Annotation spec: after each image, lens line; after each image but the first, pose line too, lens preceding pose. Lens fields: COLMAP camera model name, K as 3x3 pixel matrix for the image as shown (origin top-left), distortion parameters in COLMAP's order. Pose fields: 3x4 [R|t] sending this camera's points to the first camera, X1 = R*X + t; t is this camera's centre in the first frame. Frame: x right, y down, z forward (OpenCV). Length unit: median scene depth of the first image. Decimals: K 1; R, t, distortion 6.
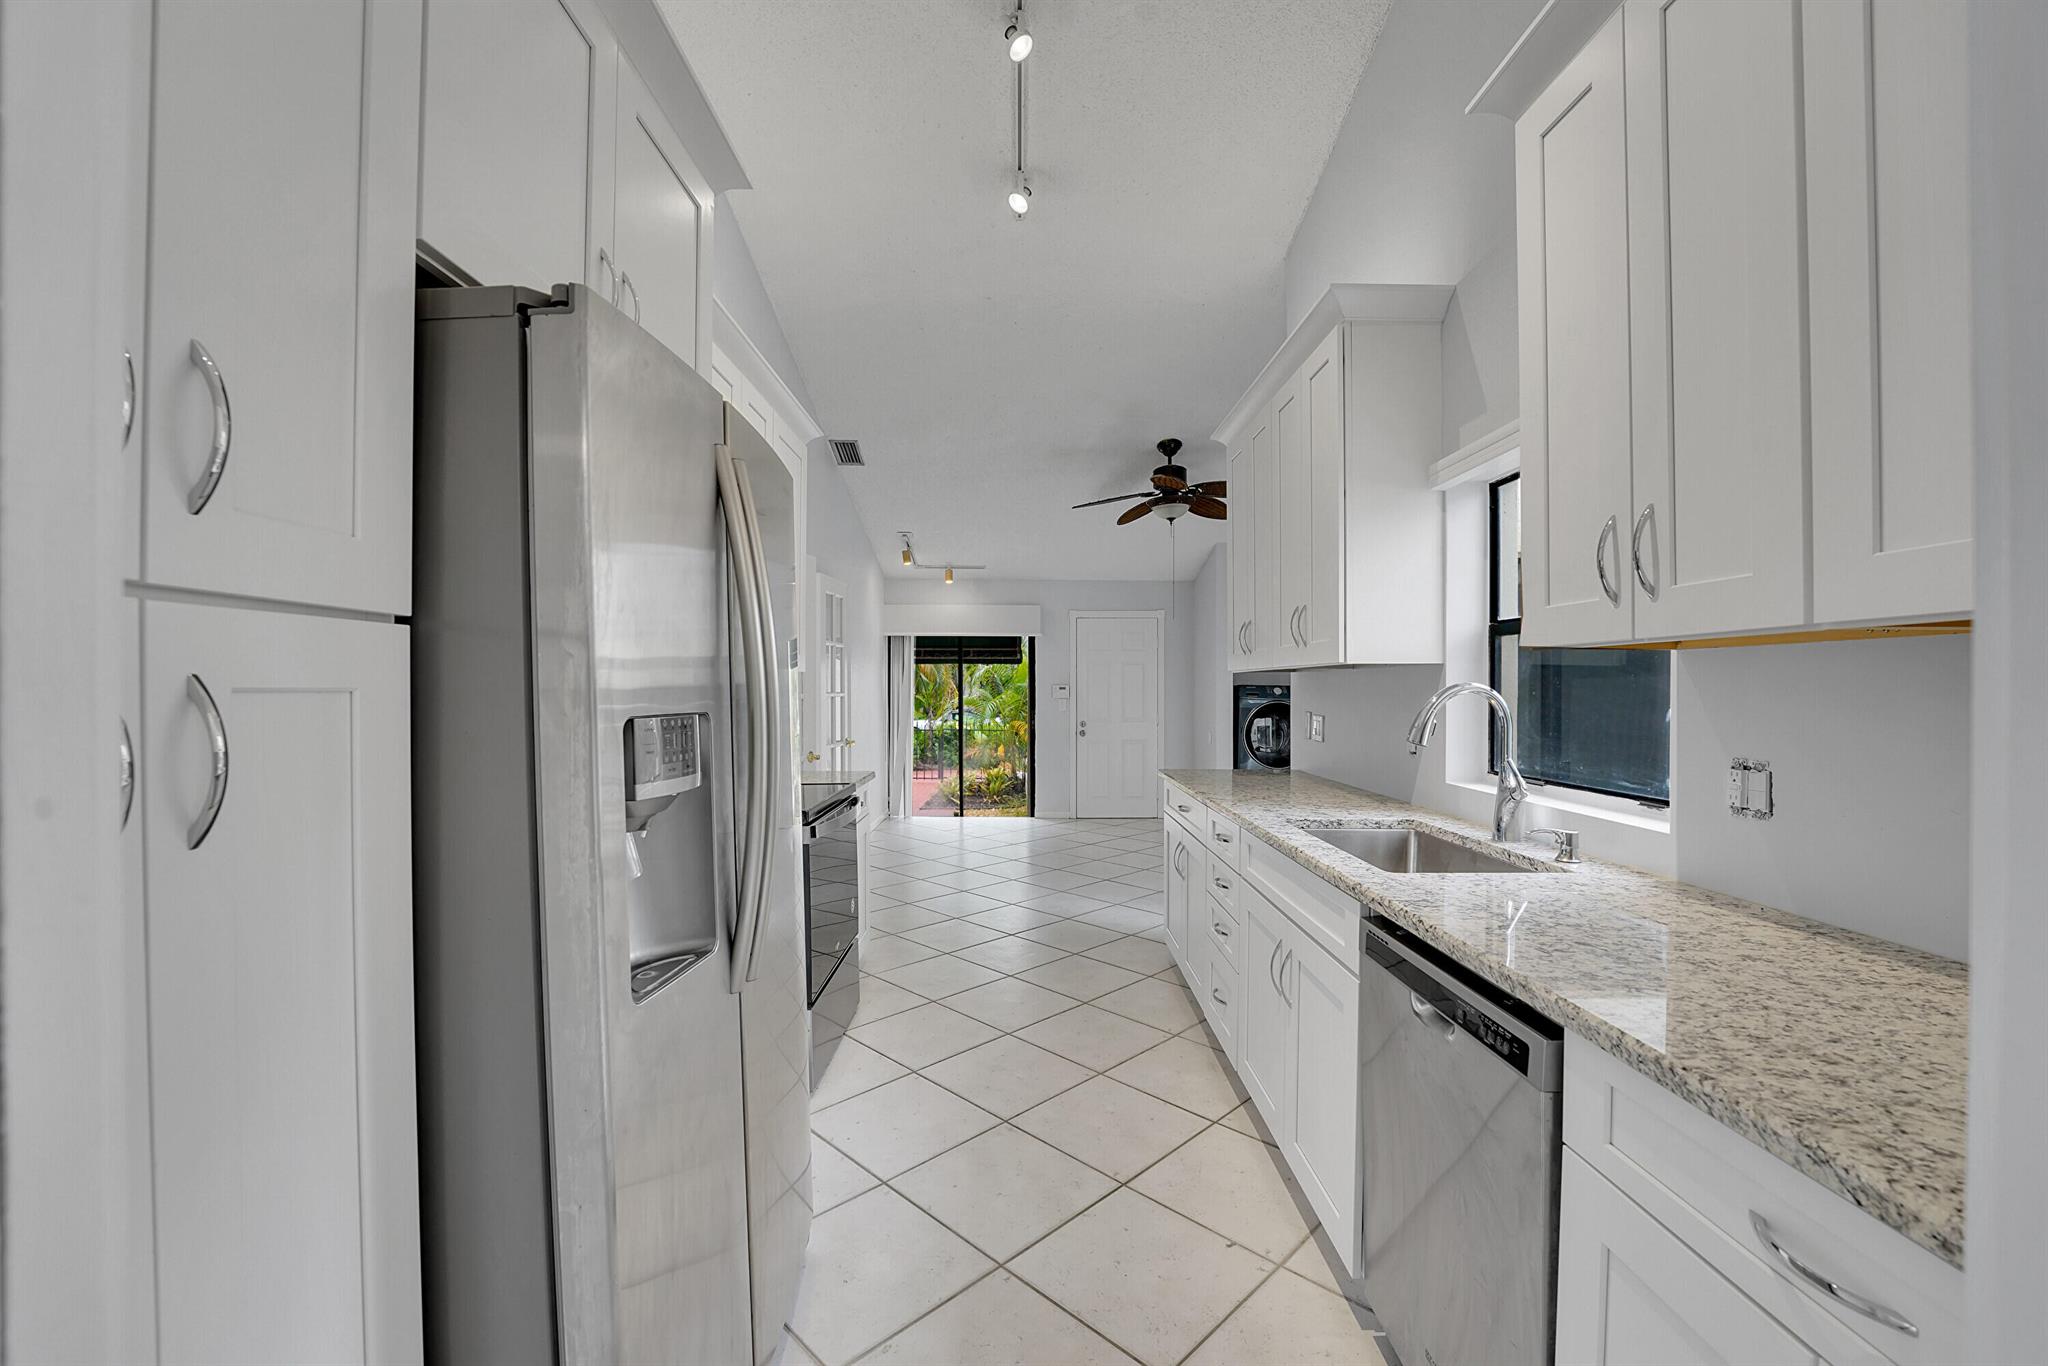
lens RADIAL K [[832.2, 0, 1020.6], [0, 832.2, 693.4], [0, 0, 1]] dist [-0.029202, 0.003829]
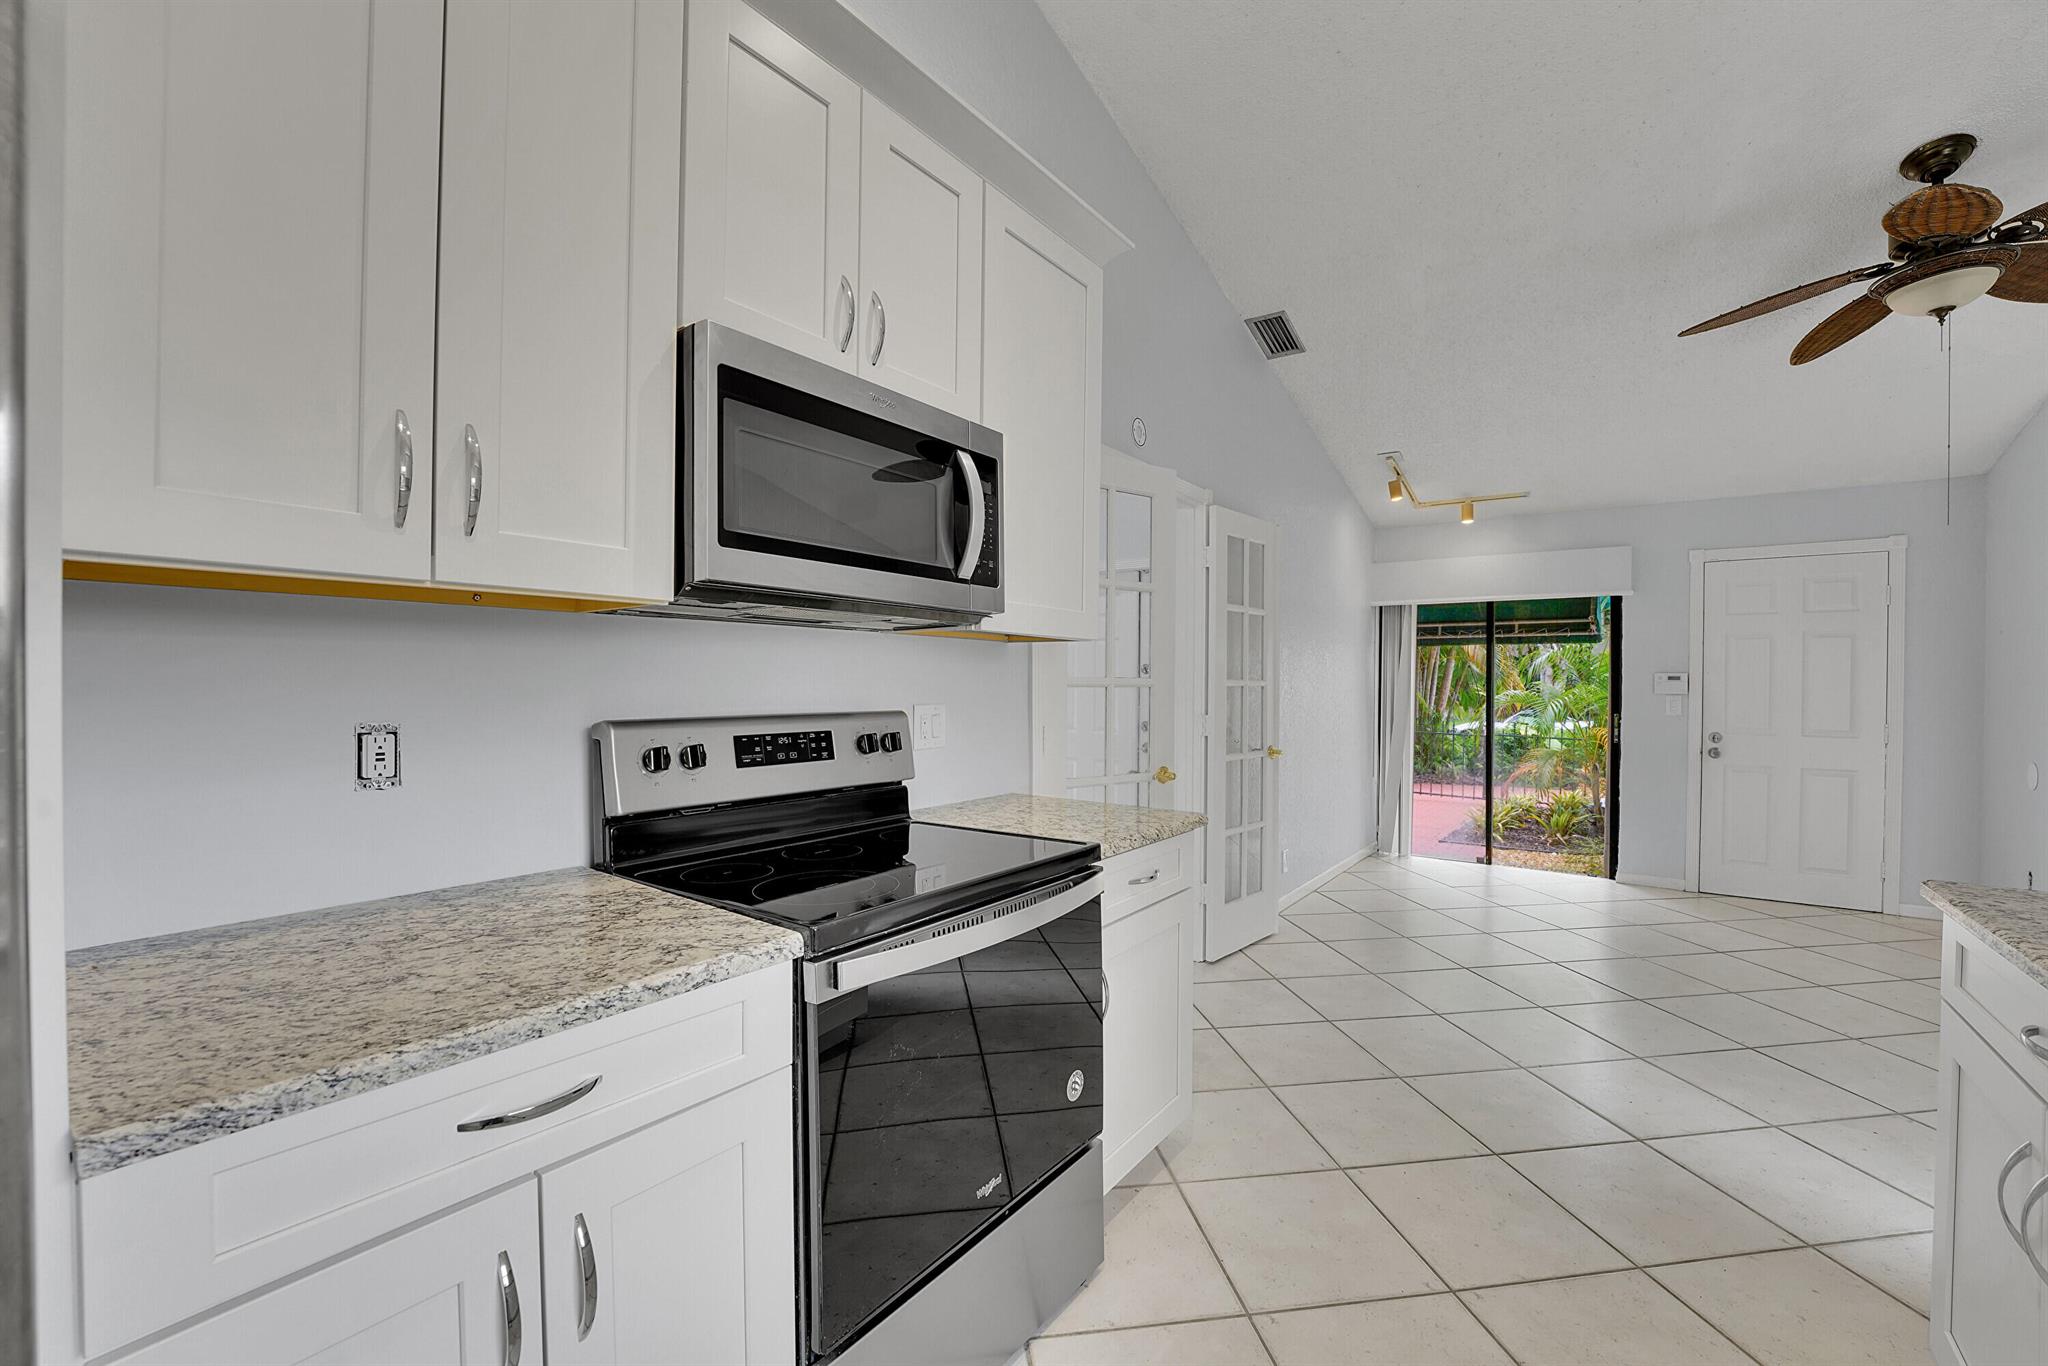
lens RADIAL K [[832.2, 0, 1018.1], [0, 832.2, 693.9], [0, 0, 1]] dist [-0.029202, 0.003829]
pose [[0.797081, 0.012412, -0.603744, 0.041818], [-0.008582, 0.999921, 0.009226, 0.005560], [0.603811, -0.002173, 0.797125, 0.325544]]
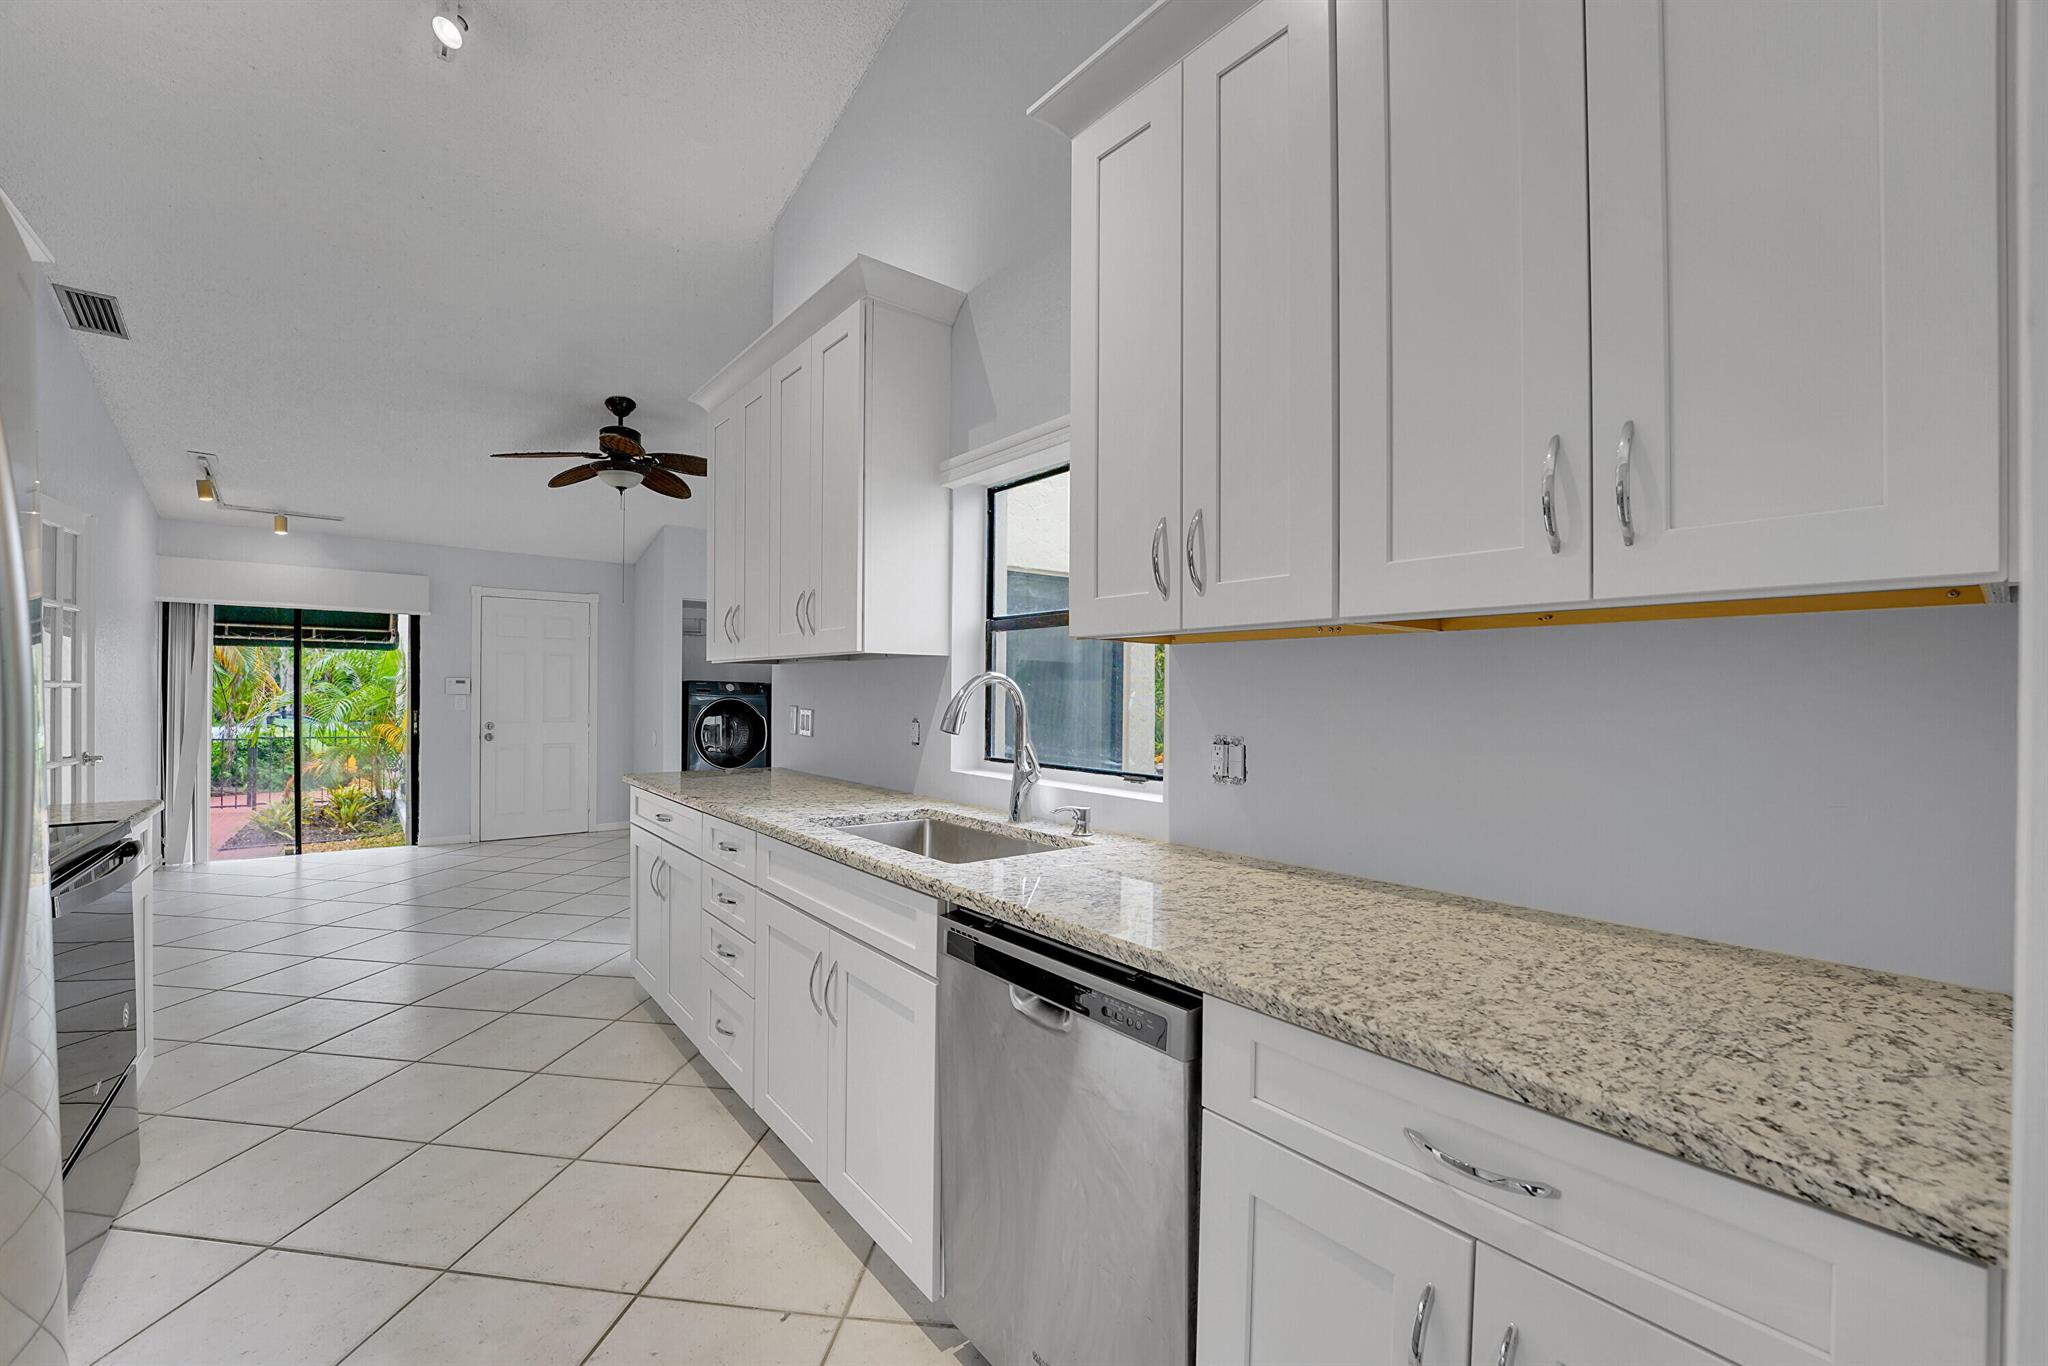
lens RADIAL K [[832.2, 0, 1018.8], [0, 832.2, 692.6], [0, 0, 1]] dist [-0.029202, 0.003829]
pose [[0.783553, 0.005980, 0.621297, -0.029605], [-0.004958, 0.999982, -0.003372, 0.005862], [-0.621306, -0.000439, 0.783568, 0.058580]]
